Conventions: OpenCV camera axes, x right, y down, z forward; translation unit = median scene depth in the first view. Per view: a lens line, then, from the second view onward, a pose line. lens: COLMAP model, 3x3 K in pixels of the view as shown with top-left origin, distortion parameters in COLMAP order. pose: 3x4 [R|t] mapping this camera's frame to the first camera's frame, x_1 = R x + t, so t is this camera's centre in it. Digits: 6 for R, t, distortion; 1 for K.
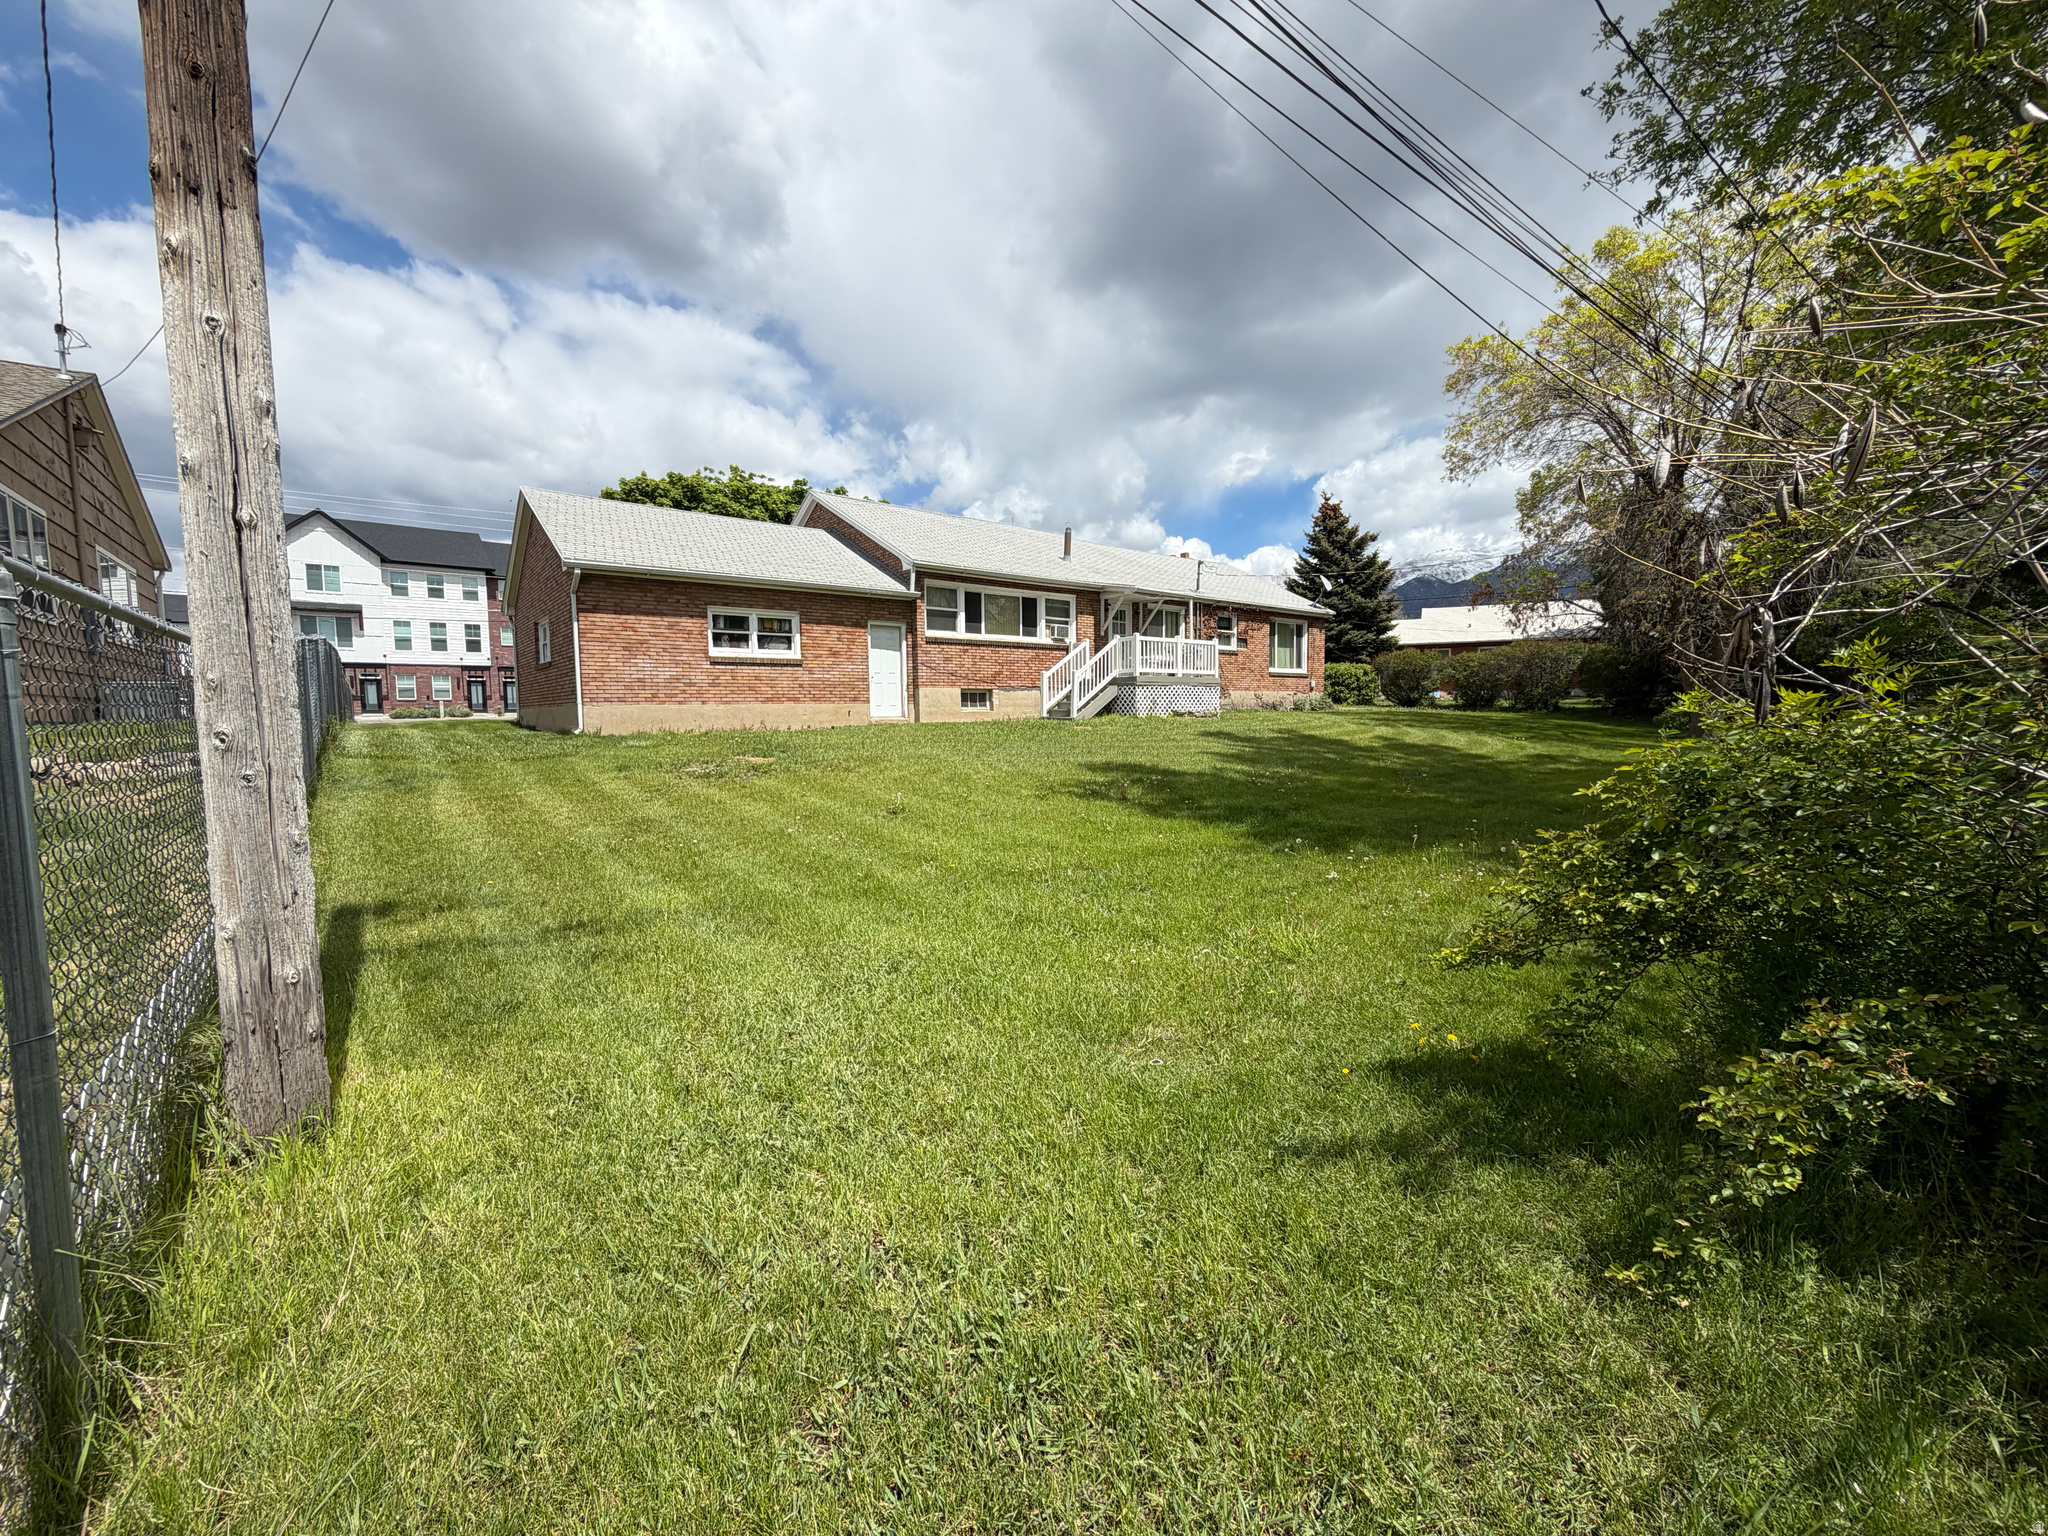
lens RADIAL K [[818.7, 0, 1024.9], [0, 818.7, 781.3], [0, 0, 1]] dist [0.000987, 0.000376]
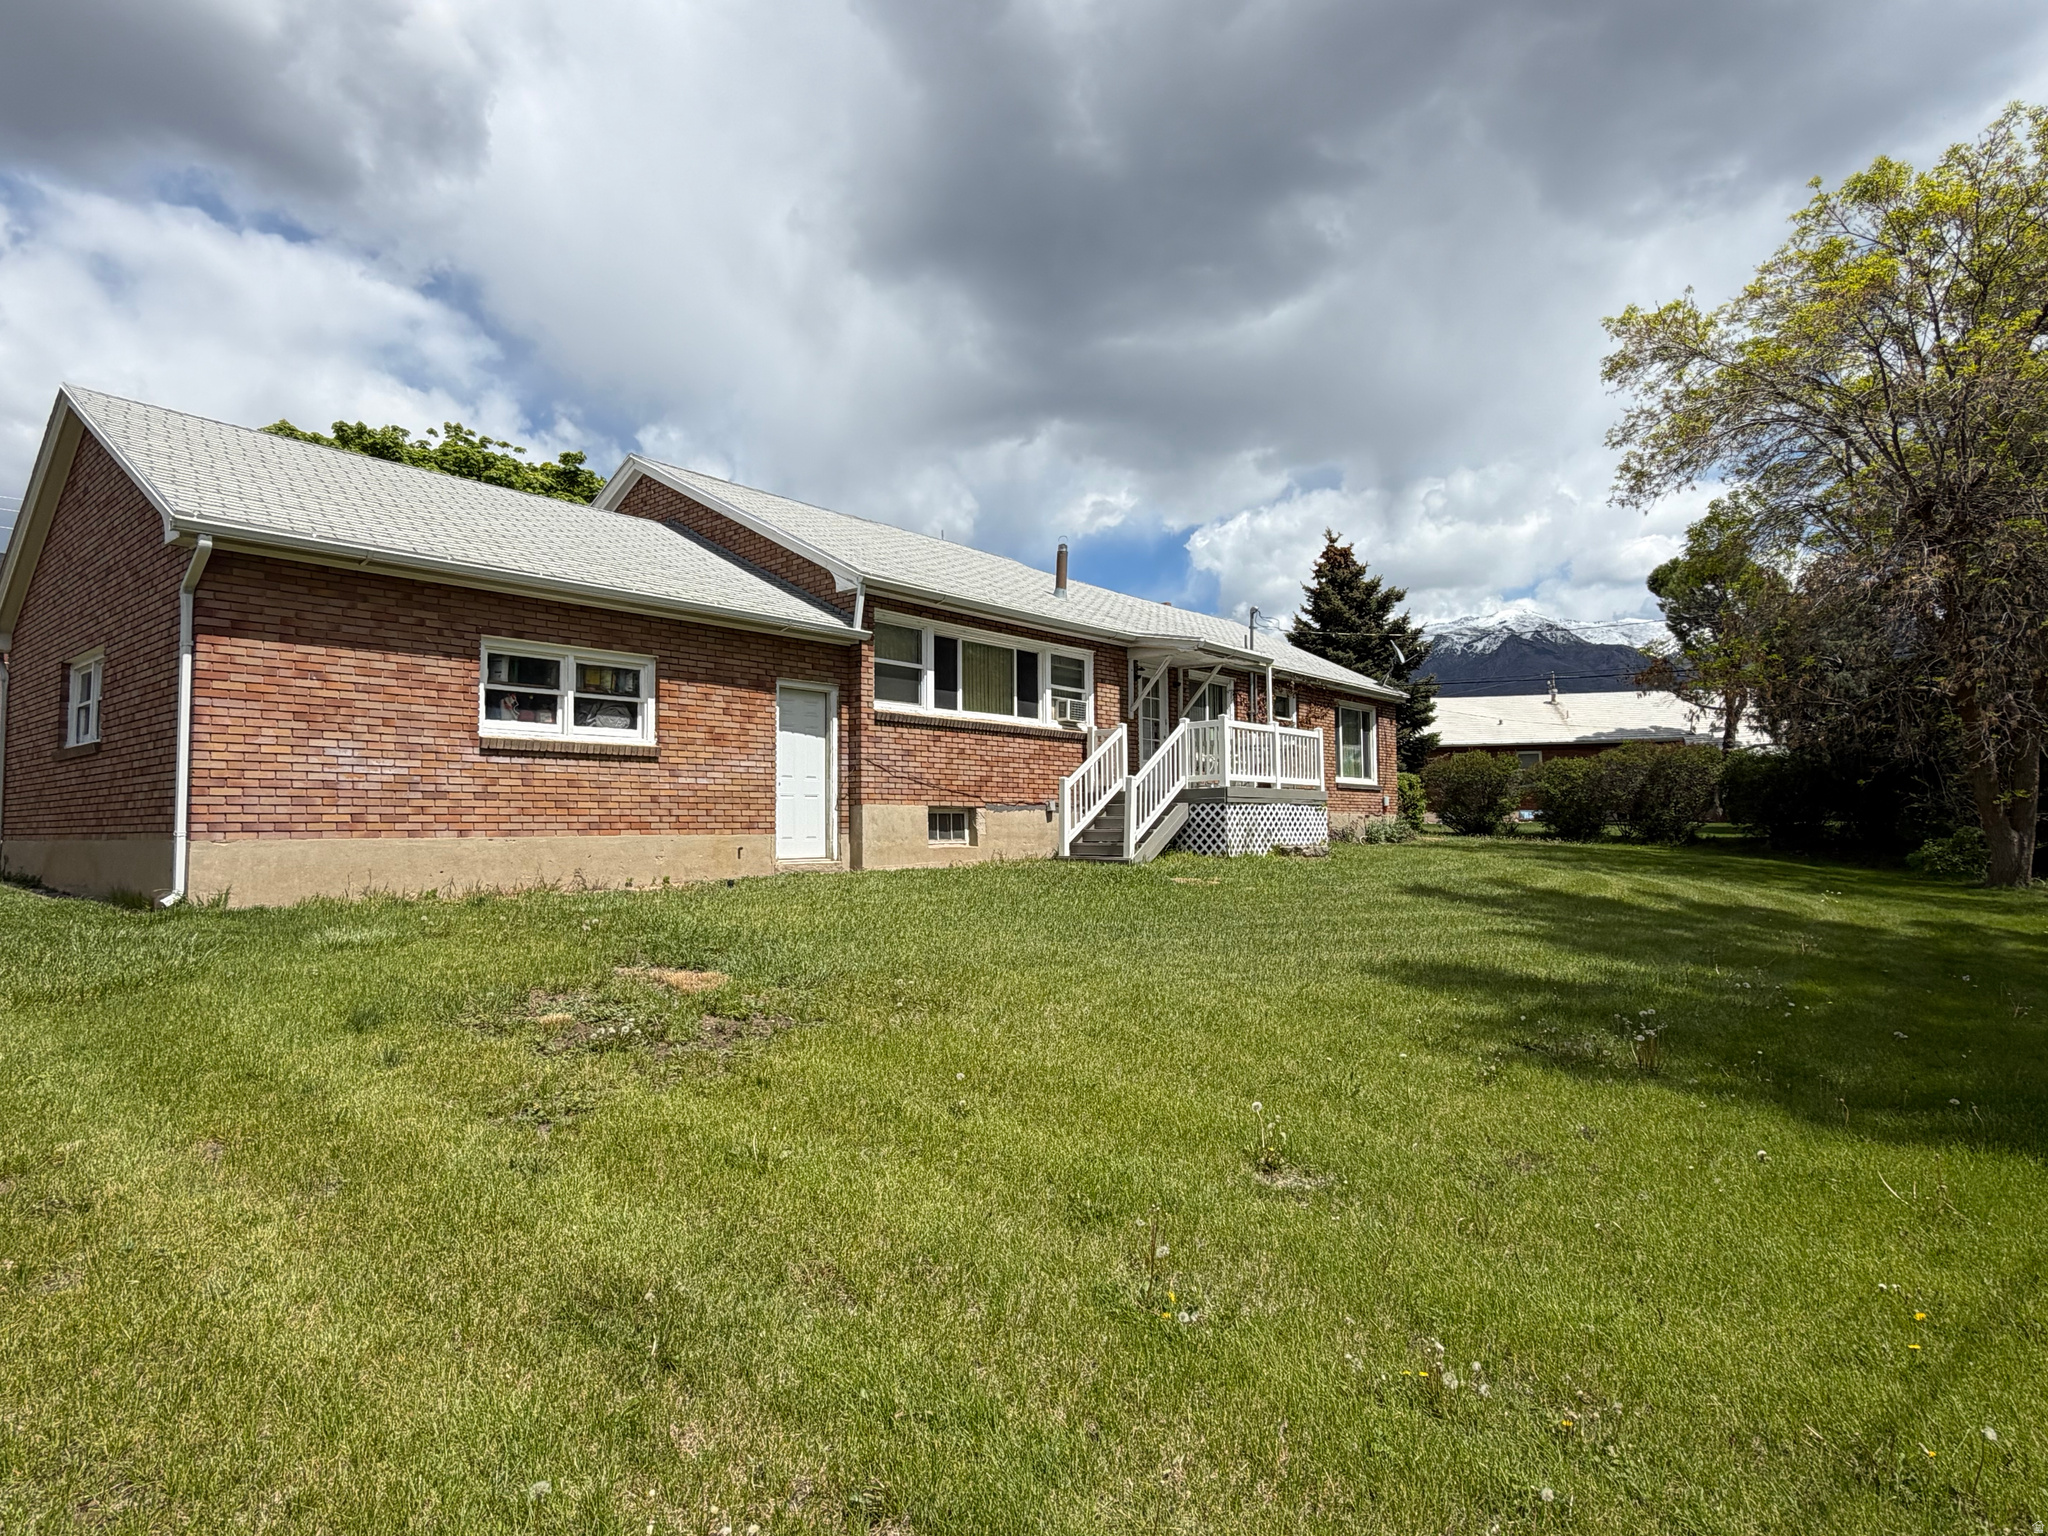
lens RADIAL K [[1150.2, 0, 1021.8], [0, 1150.2, 782.5], [0, 0, 1]] dist [0.003215, 0.000750]
pose [[0.981568, 0.012276, 0.190718, -0.160596], [0.012398, 0.991742, -0.127646, -0.028635], [-0.190710, 0.127658, 0.973310, 0.225721]]
